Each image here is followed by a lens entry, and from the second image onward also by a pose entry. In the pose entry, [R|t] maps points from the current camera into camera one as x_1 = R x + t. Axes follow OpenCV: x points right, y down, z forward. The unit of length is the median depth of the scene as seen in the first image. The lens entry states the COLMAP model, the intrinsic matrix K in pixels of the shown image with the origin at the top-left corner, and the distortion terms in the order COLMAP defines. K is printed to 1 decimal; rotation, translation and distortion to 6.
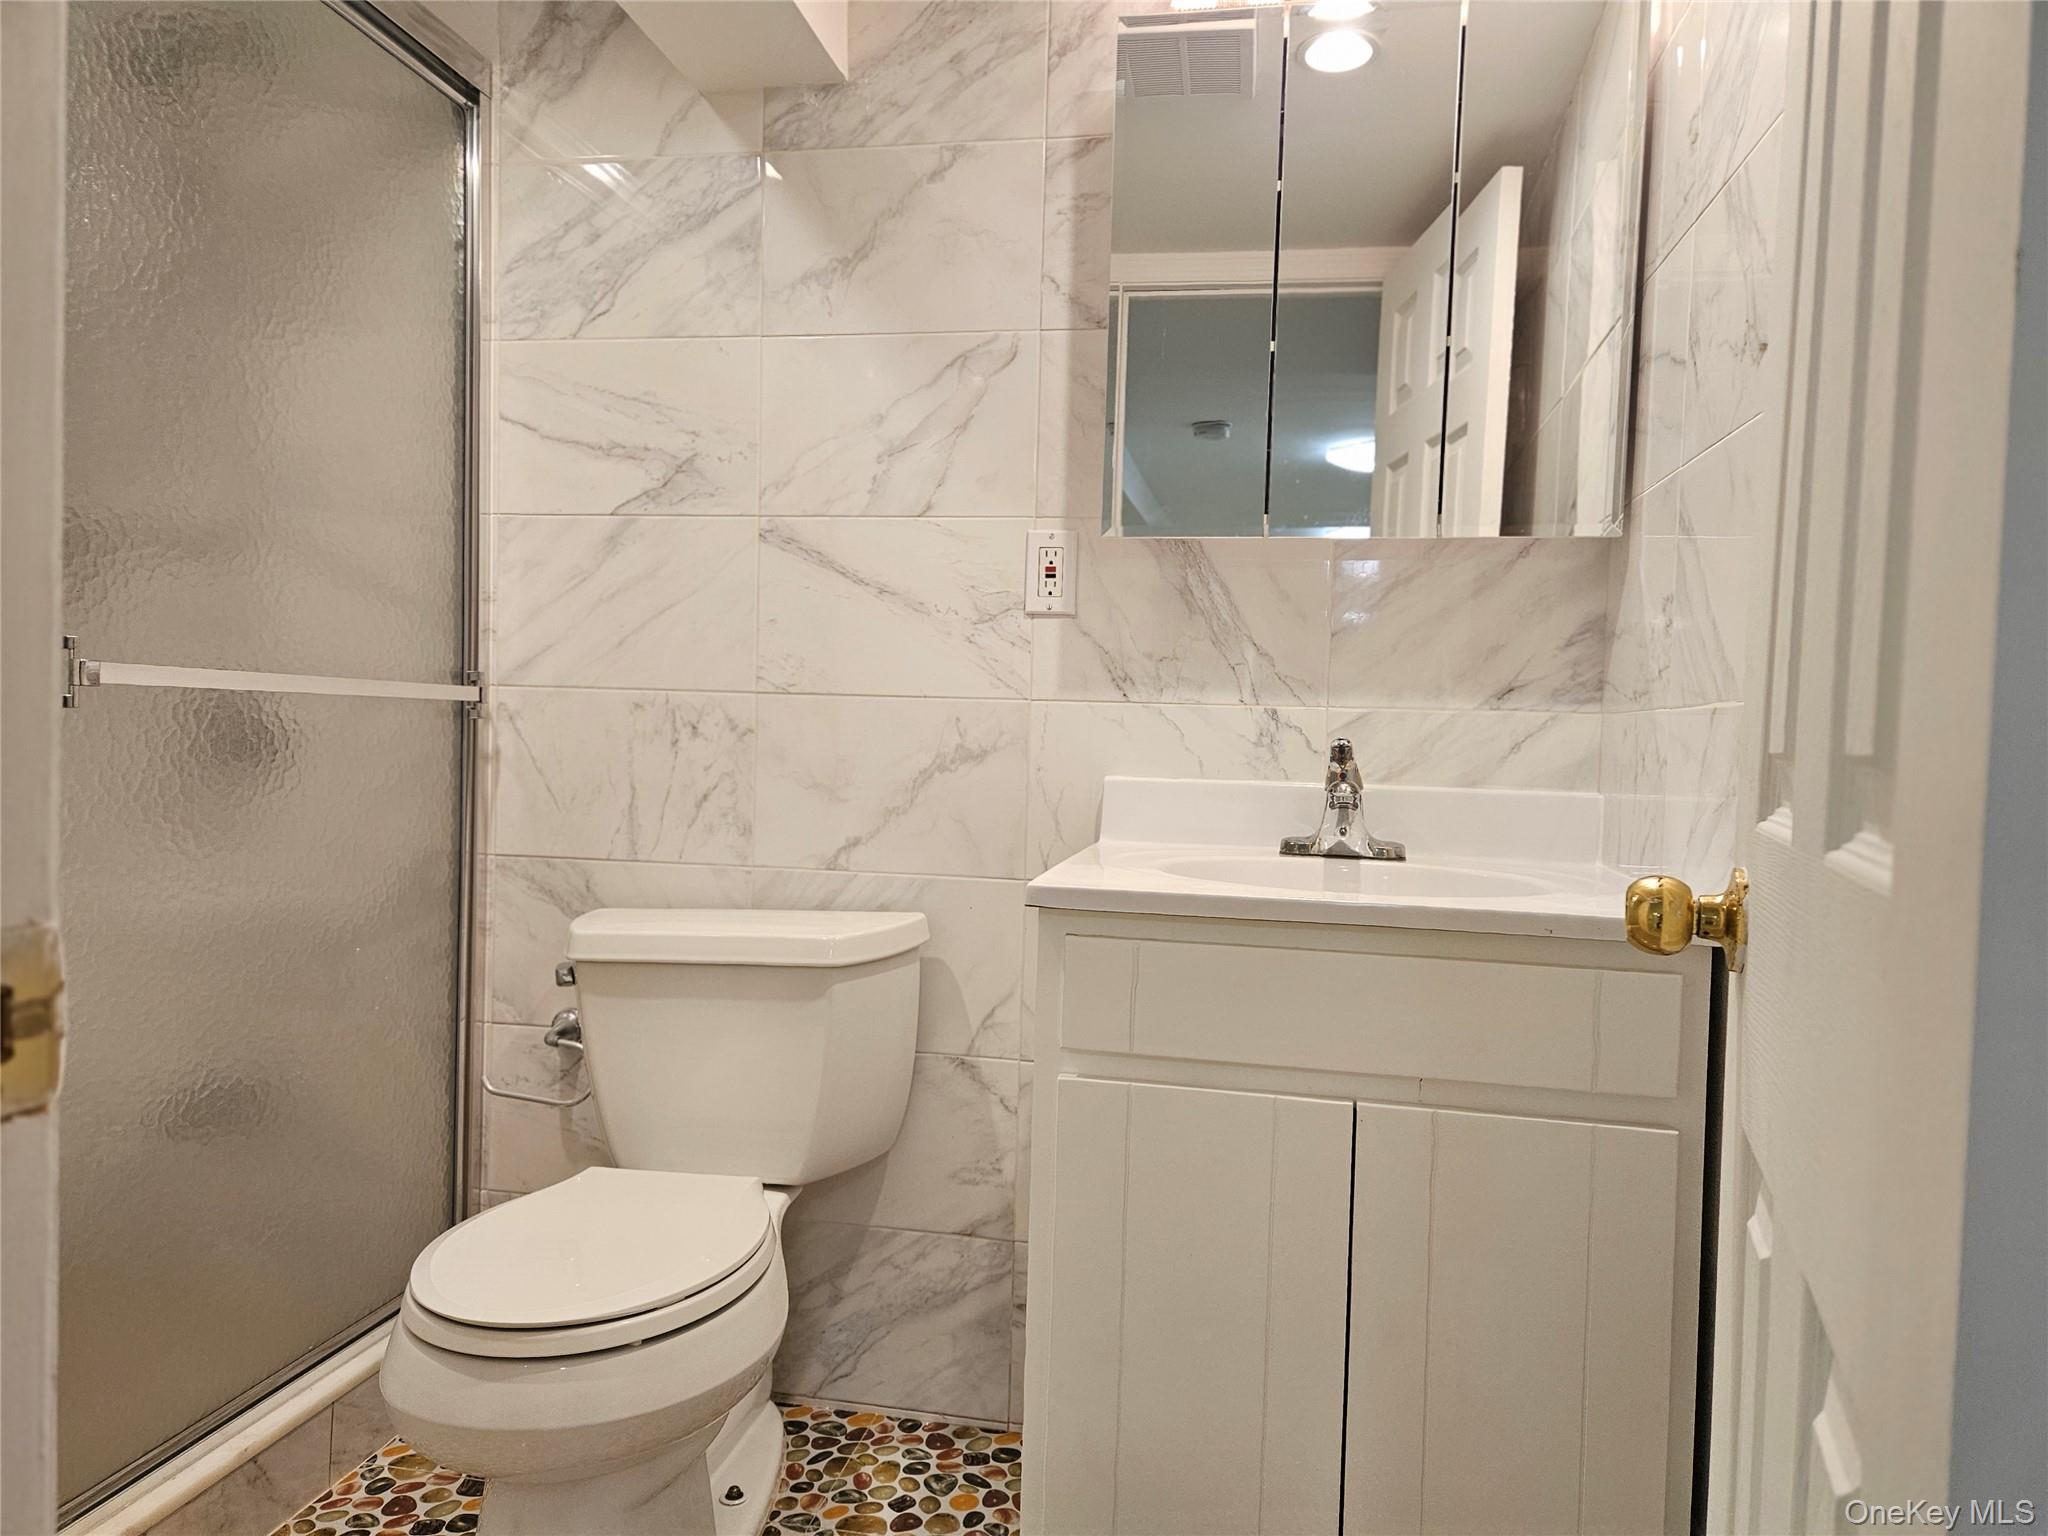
lens RADIAL K [[1398.9, 0, 1024.0], [0, 1398.9, 768.0], [0, 0, 1]] dist [0.060226, -0.061241]
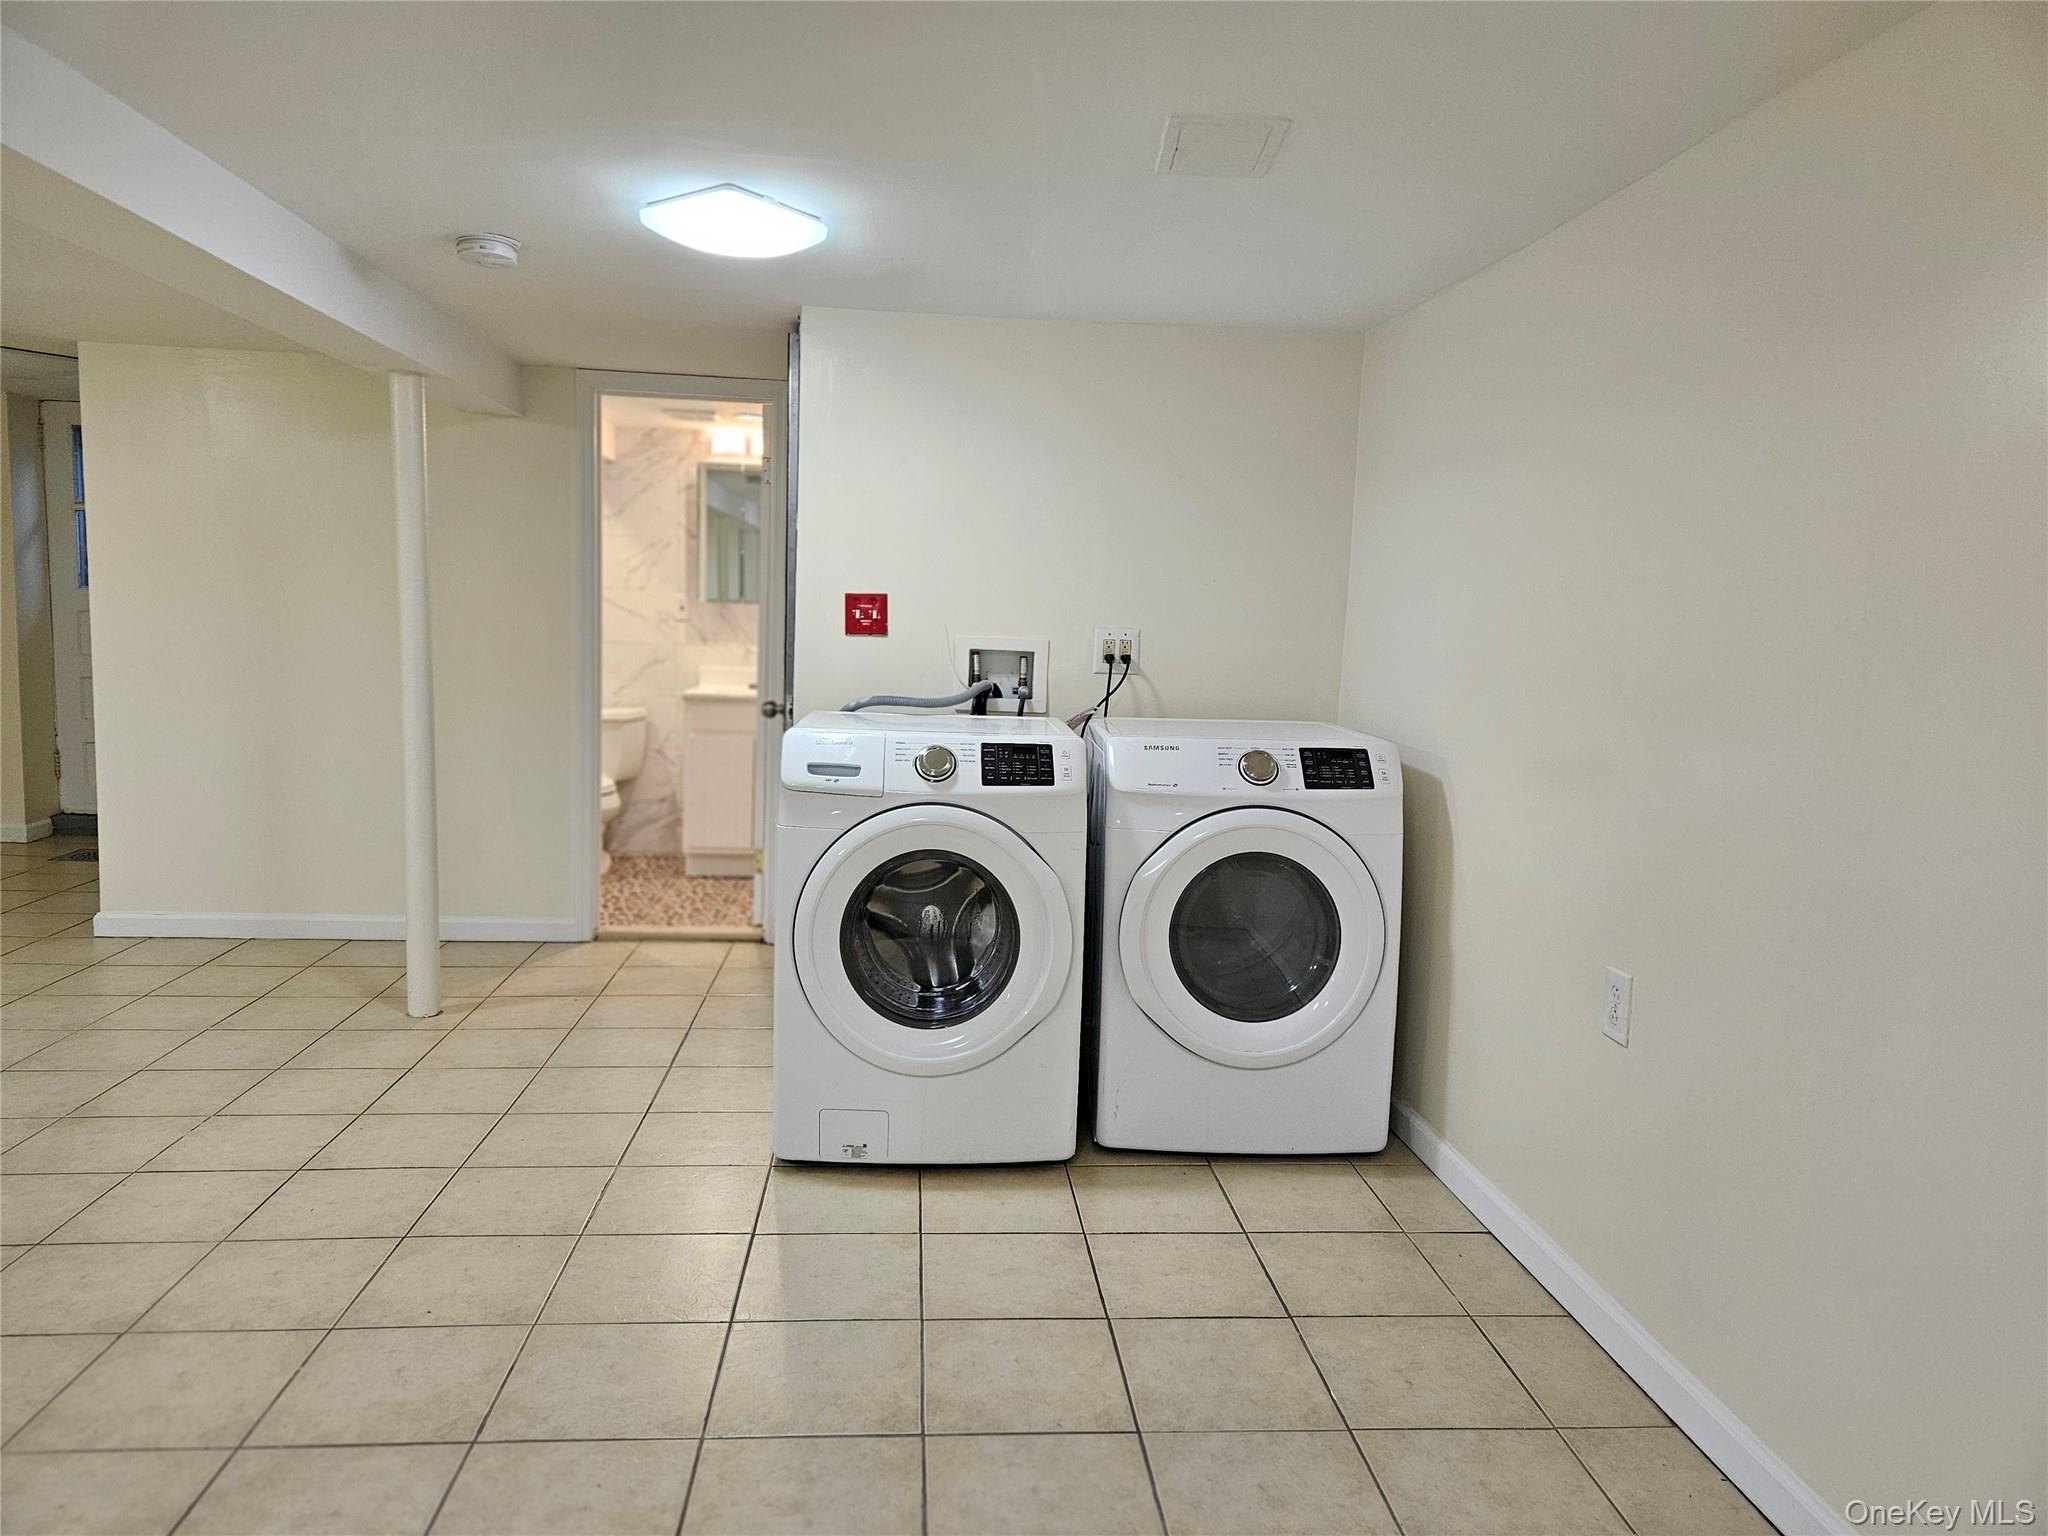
lens RADIAL K [[1409.4, 0, 1024.0], [0, 1409.4, 768.0], [0, 0, 1]] dist [0.054617, -0.063094]
pose [[0.962246, -0.028373, 0.270698, -0.123902], [0.002807, 0.995533, 0.094368, -0.073432], [-0.272166, -0.090046, 0.958028, -2.591111]]
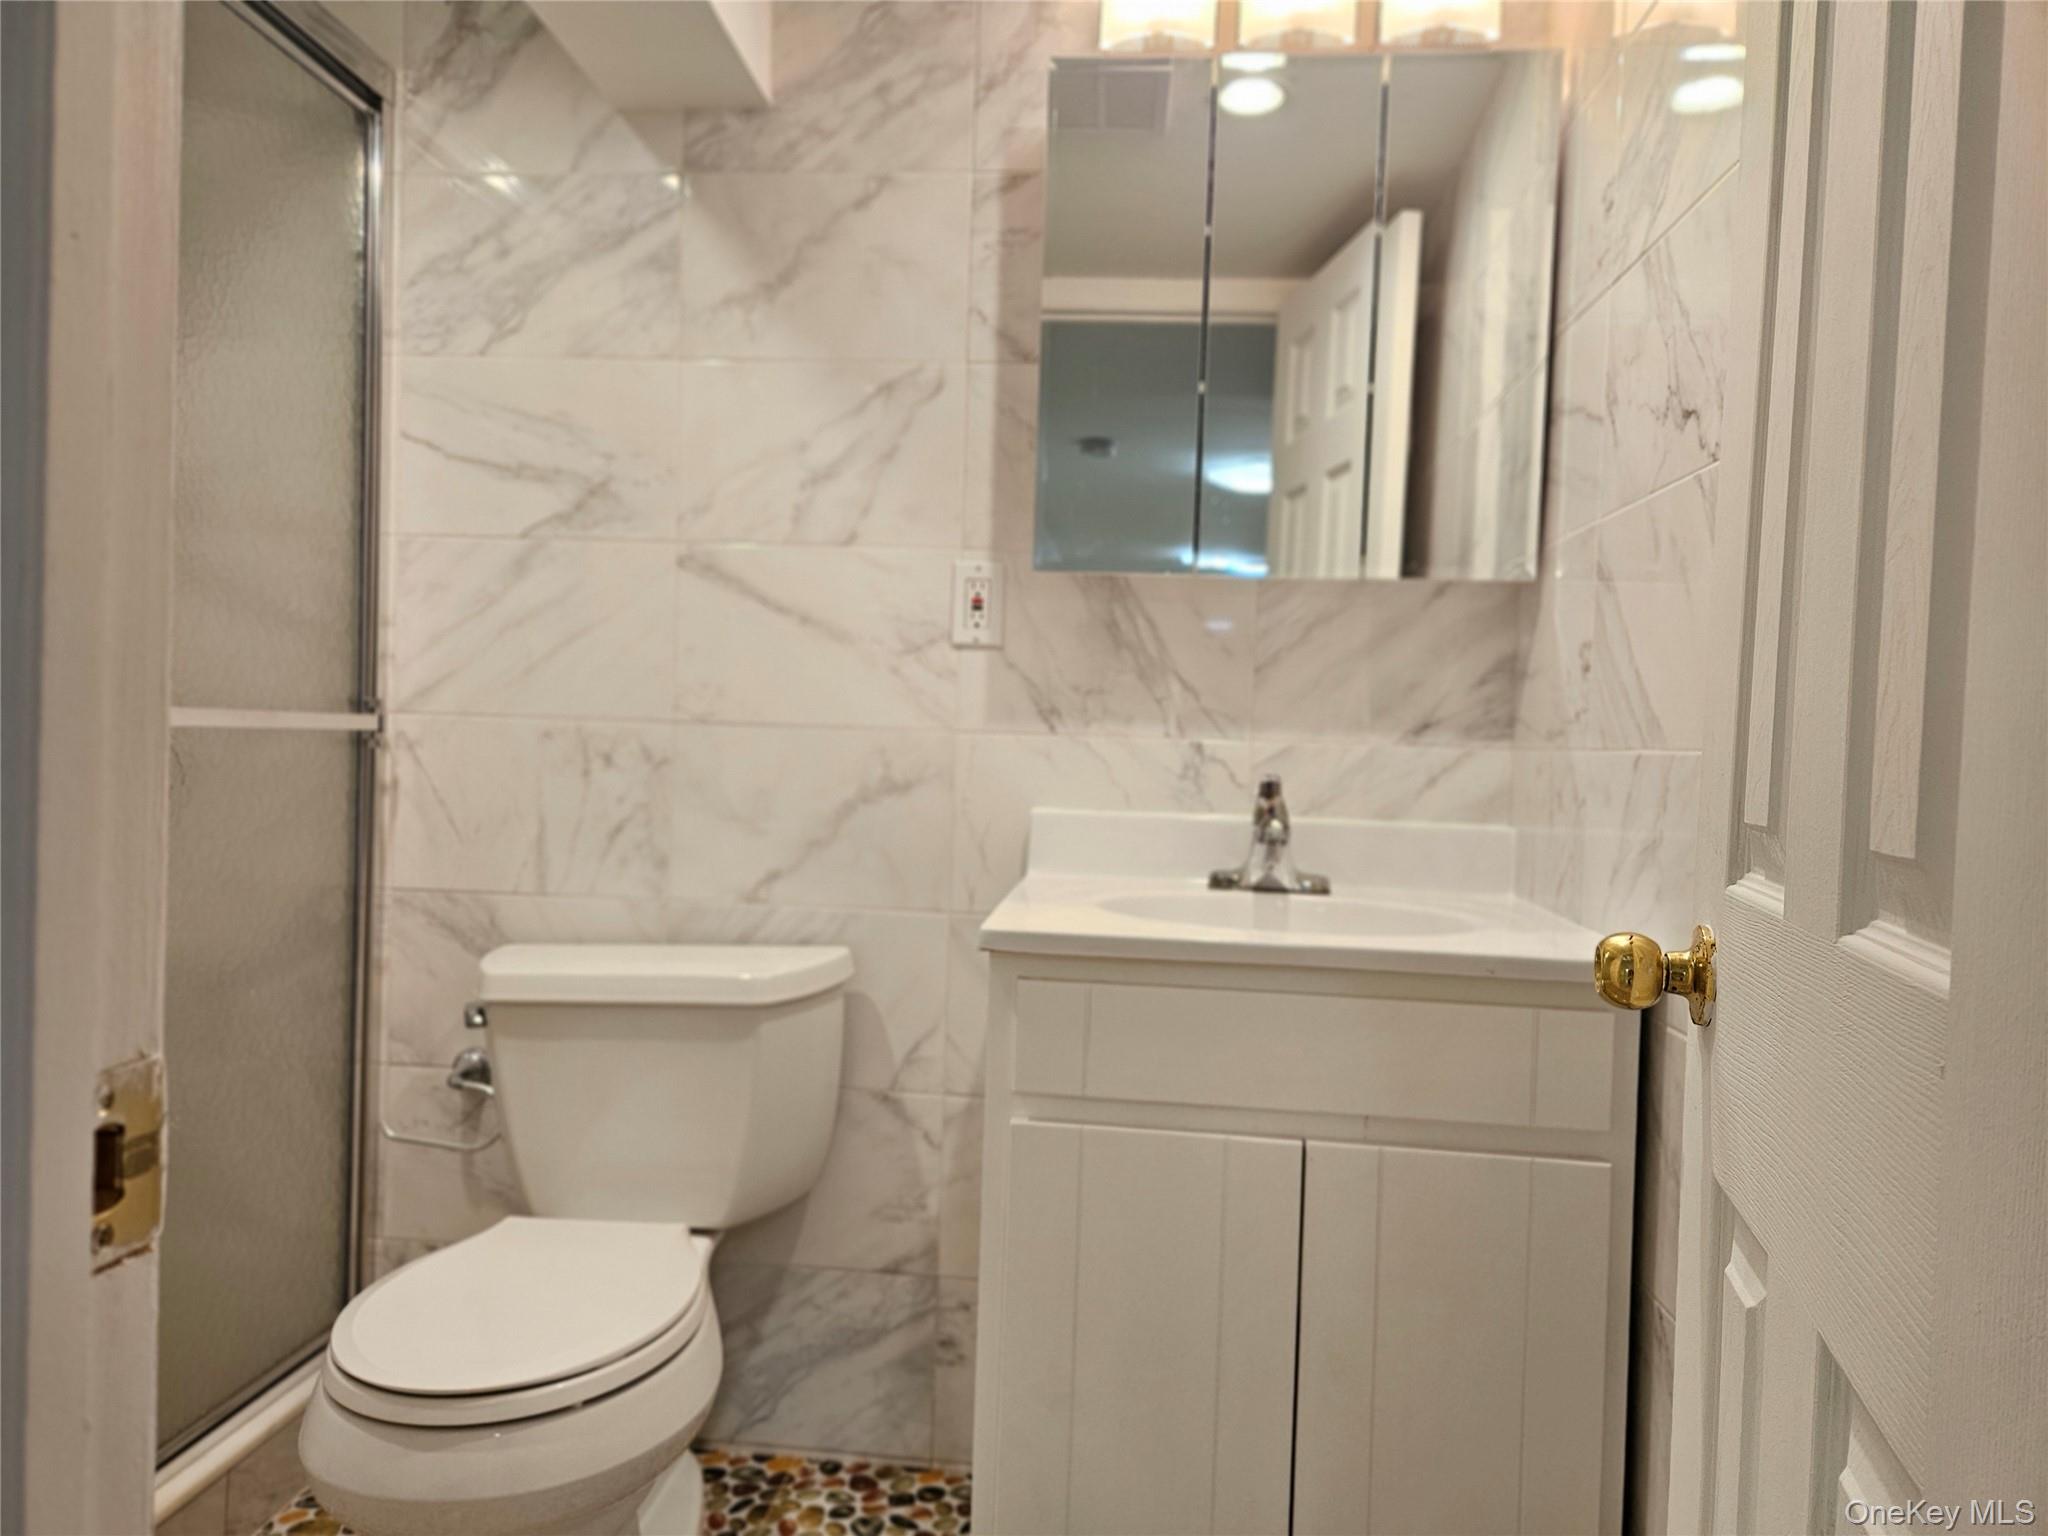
lens RADIAL K [[1409.4, 0, 1024.0], [0, 1409.4, 768.0], [0, 0, 1]] dist [0.054617, -0.063094]
pose [[0.995872, 0.001743, 0.090749, -0.038485], [-0.001110, 0.999975, -0.007024, -0.015866], [-0.090759, 0.006895, 0.995849, -0.003154]]
